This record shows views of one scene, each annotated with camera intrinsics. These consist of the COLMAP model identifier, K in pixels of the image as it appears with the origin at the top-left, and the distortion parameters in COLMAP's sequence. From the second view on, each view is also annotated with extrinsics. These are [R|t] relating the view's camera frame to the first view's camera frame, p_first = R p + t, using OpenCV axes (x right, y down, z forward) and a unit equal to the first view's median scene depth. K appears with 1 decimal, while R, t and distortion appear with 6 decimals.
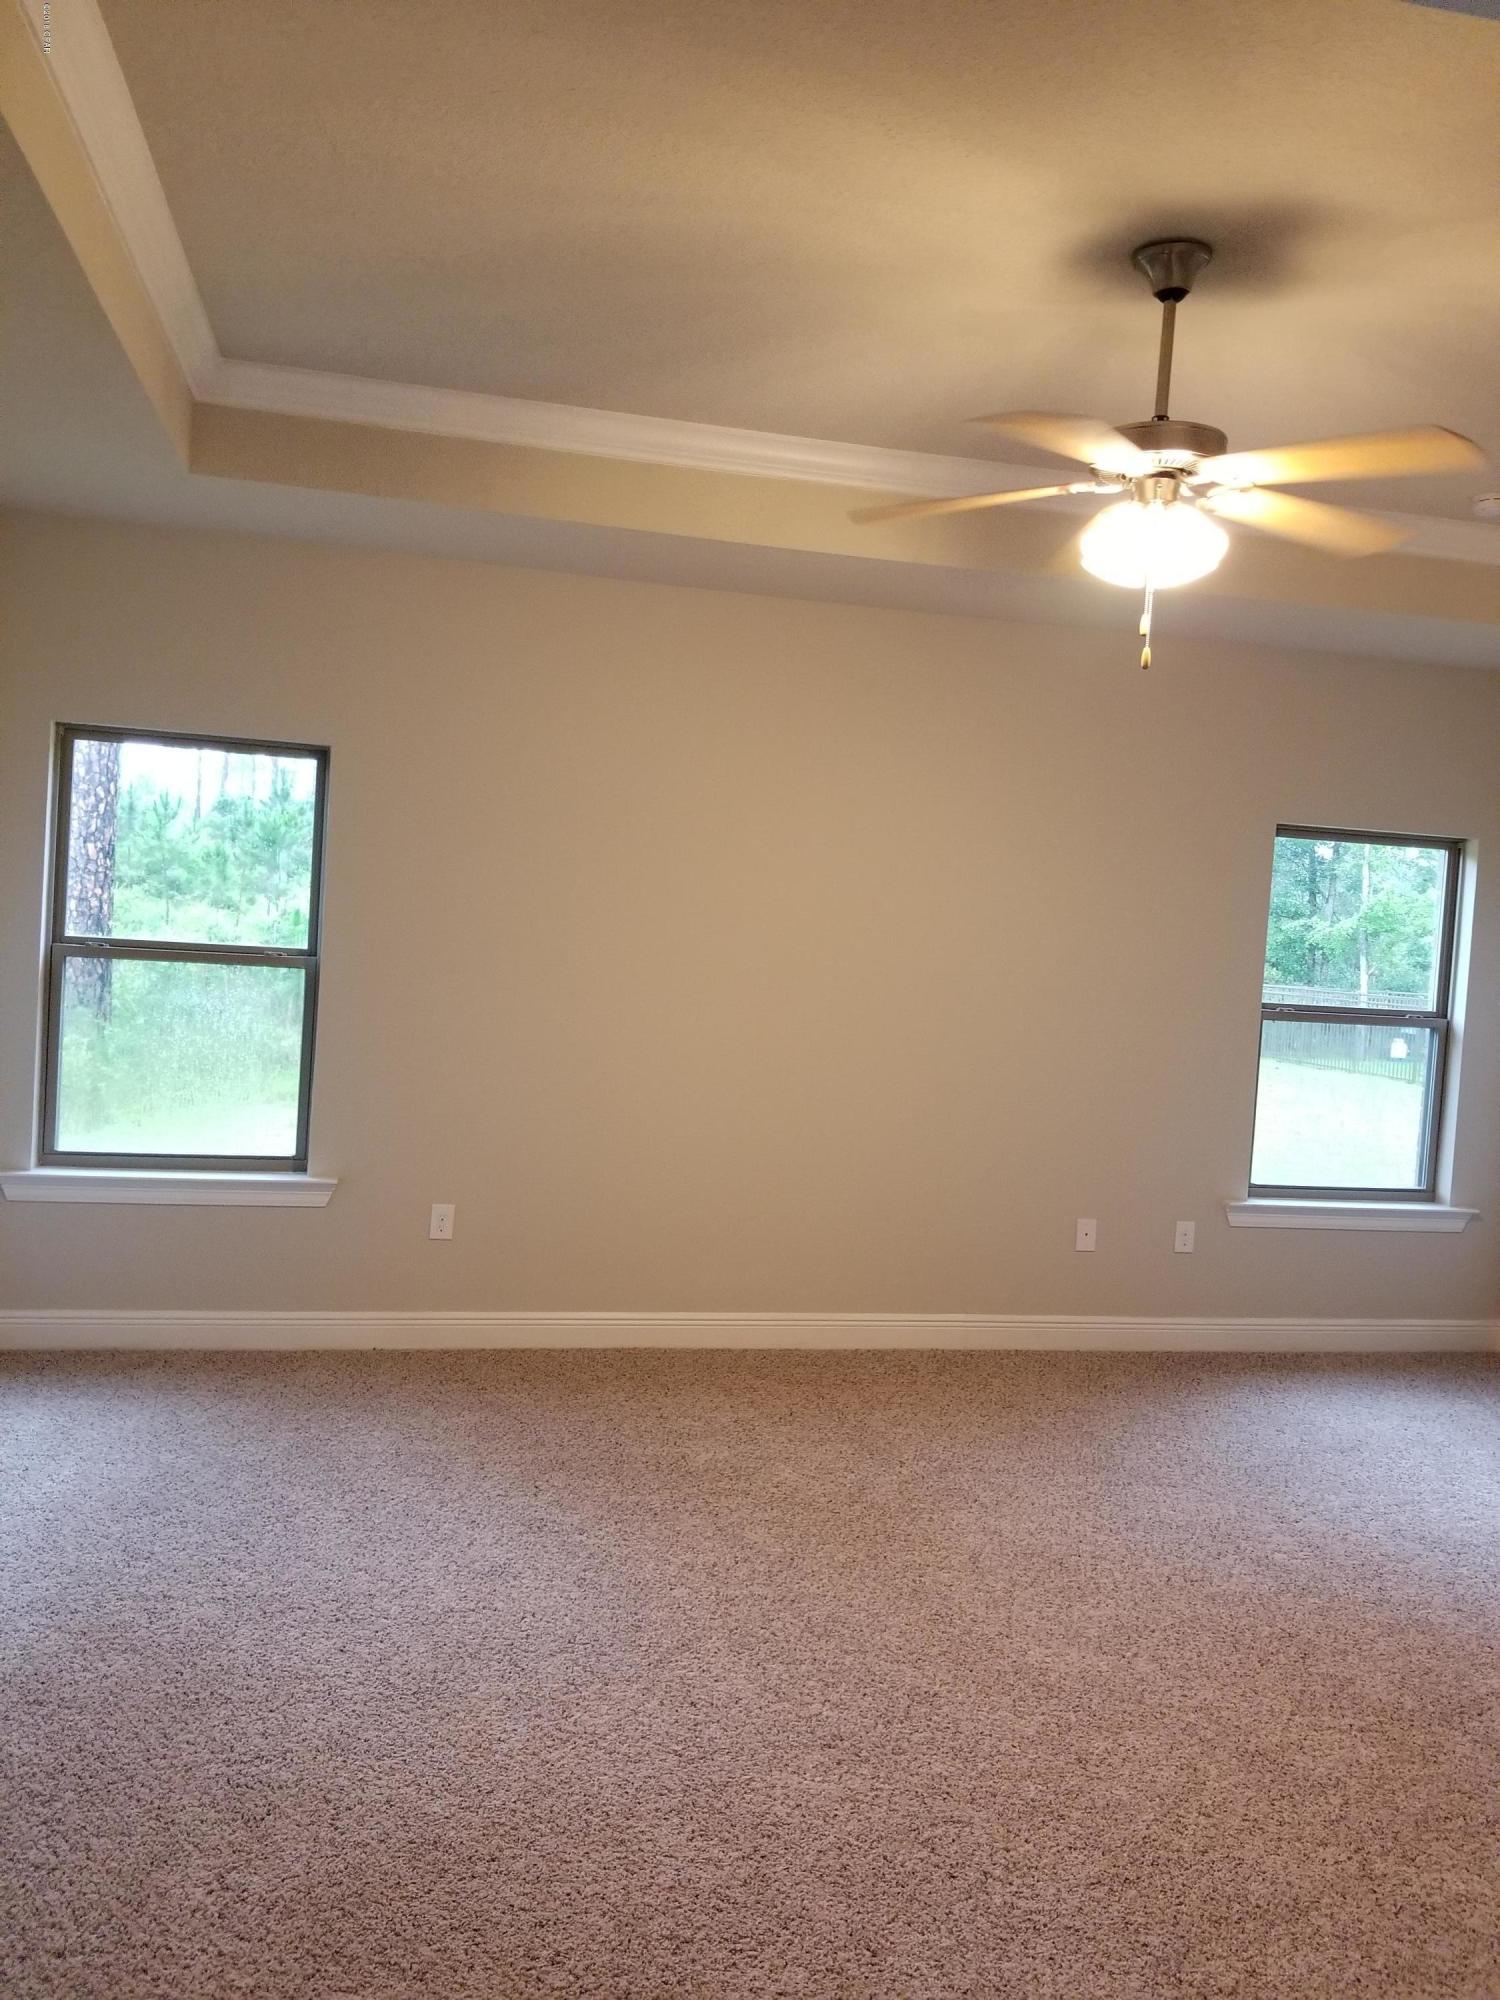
lens RADIAL K [[1555.0, 0, 750.0], [0, 1555.0, 1000.0], [0, 0, 1]] dist [0.085879, -0.123726]
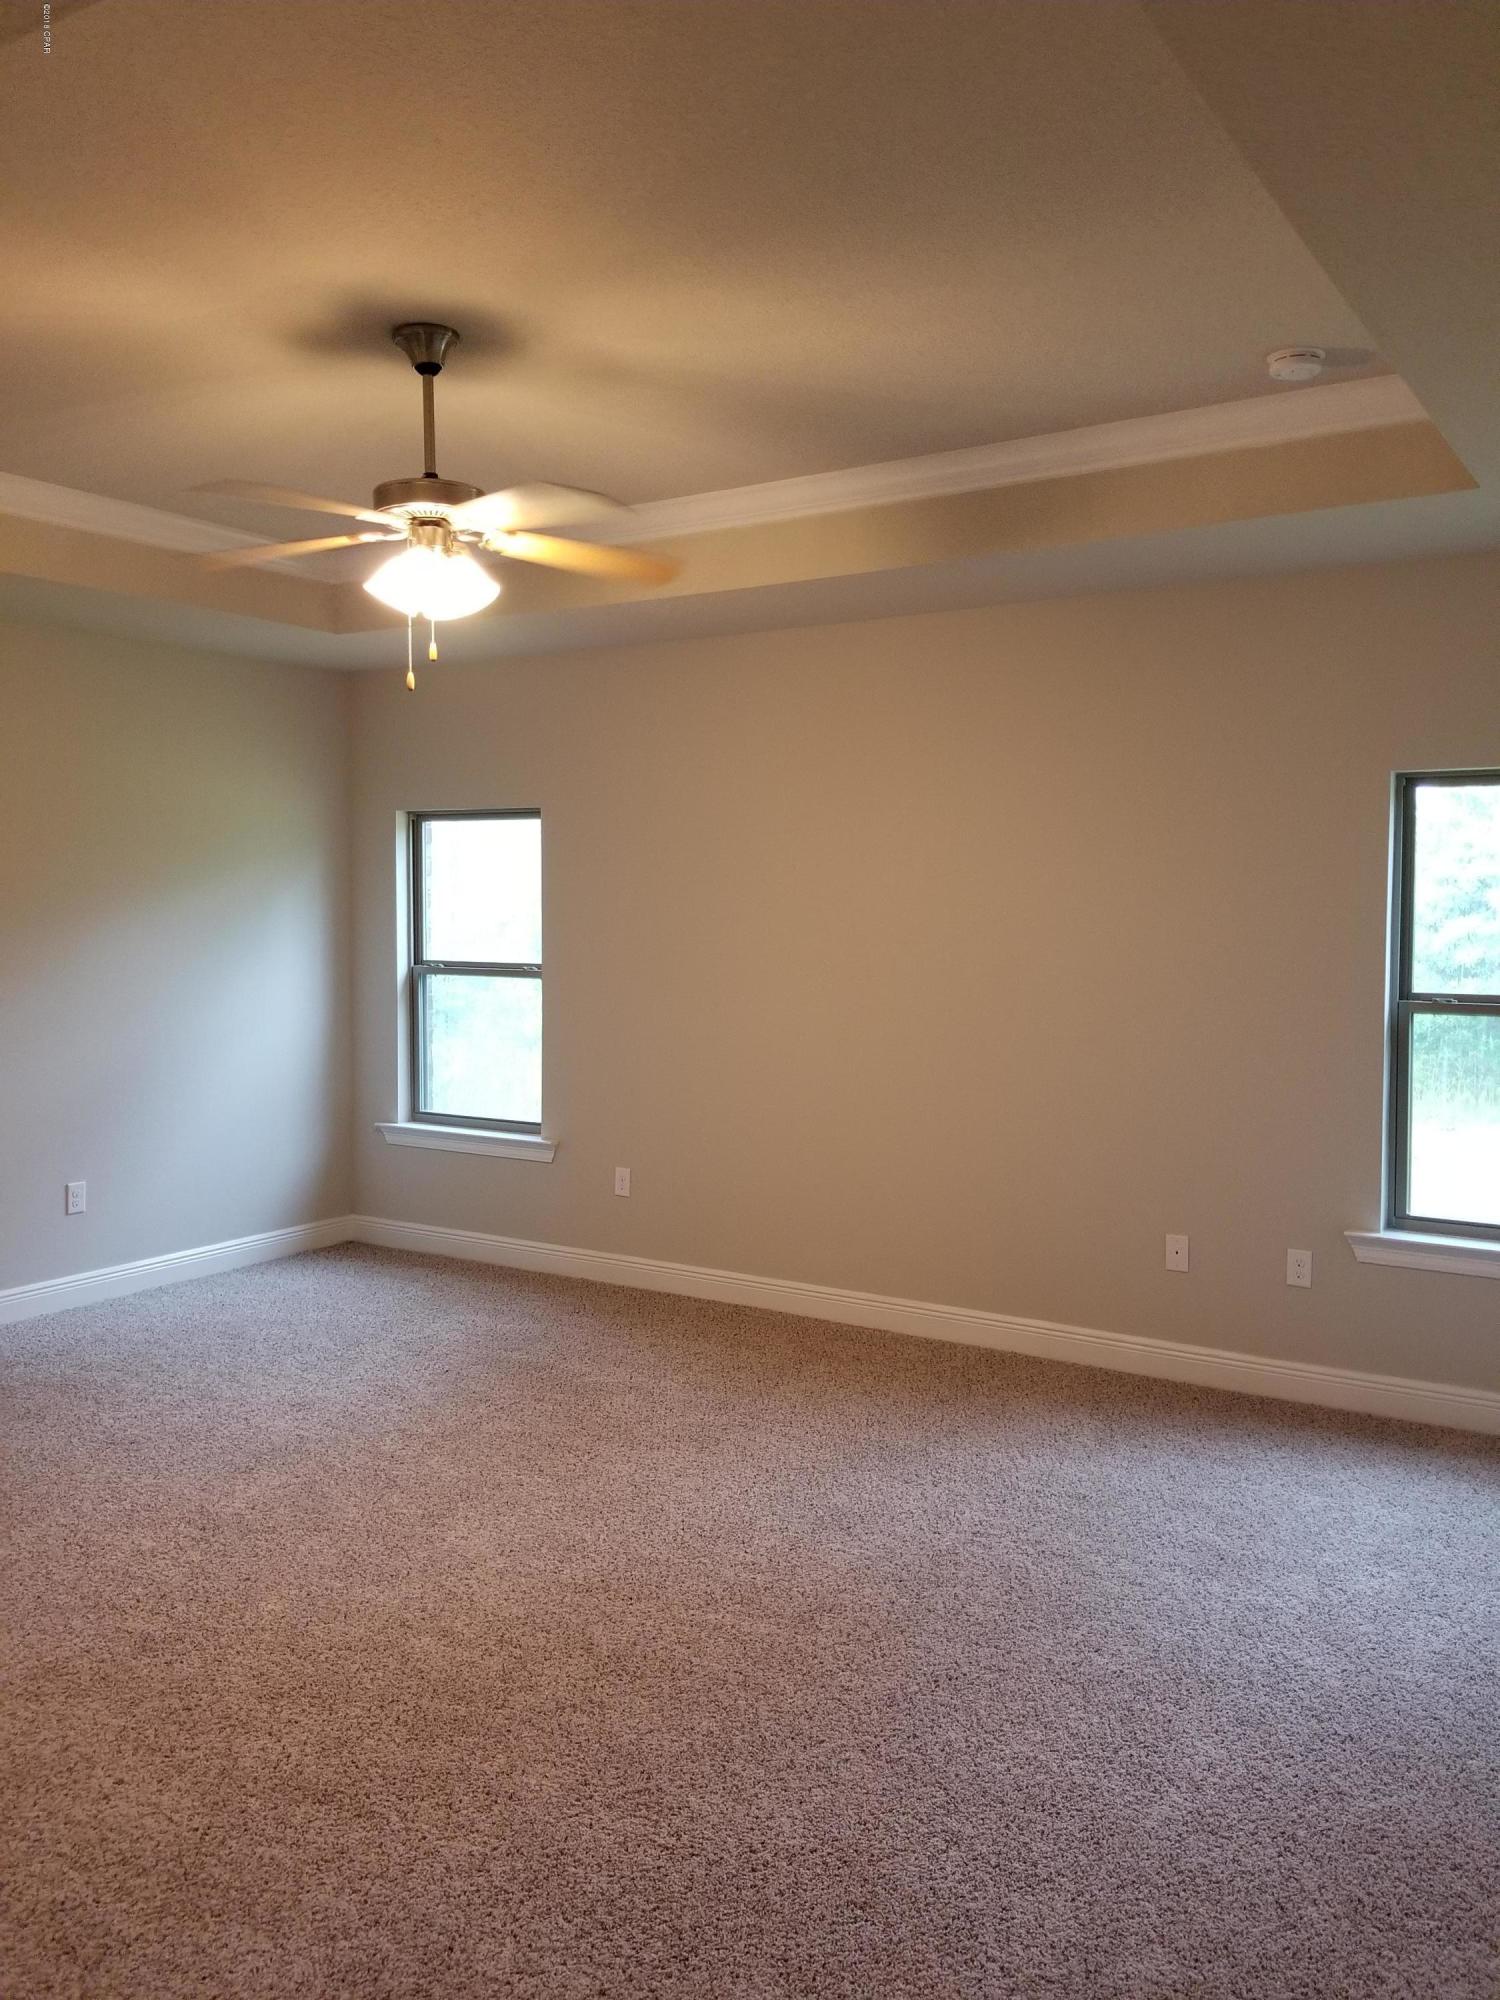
lens RADIAL K [[1555.0, 0, 750.0], [0, 1555.0, 1000.0], [0, 0, 1]] dist [0.085879, -0.123726]
pose [[0.712171, -0.017899, -0.701778, 0.749943], [-0.002531, 0.999603, -0.028064, 0.033785], [0.702002, 0.021763, 0.711843, 0.199367]]
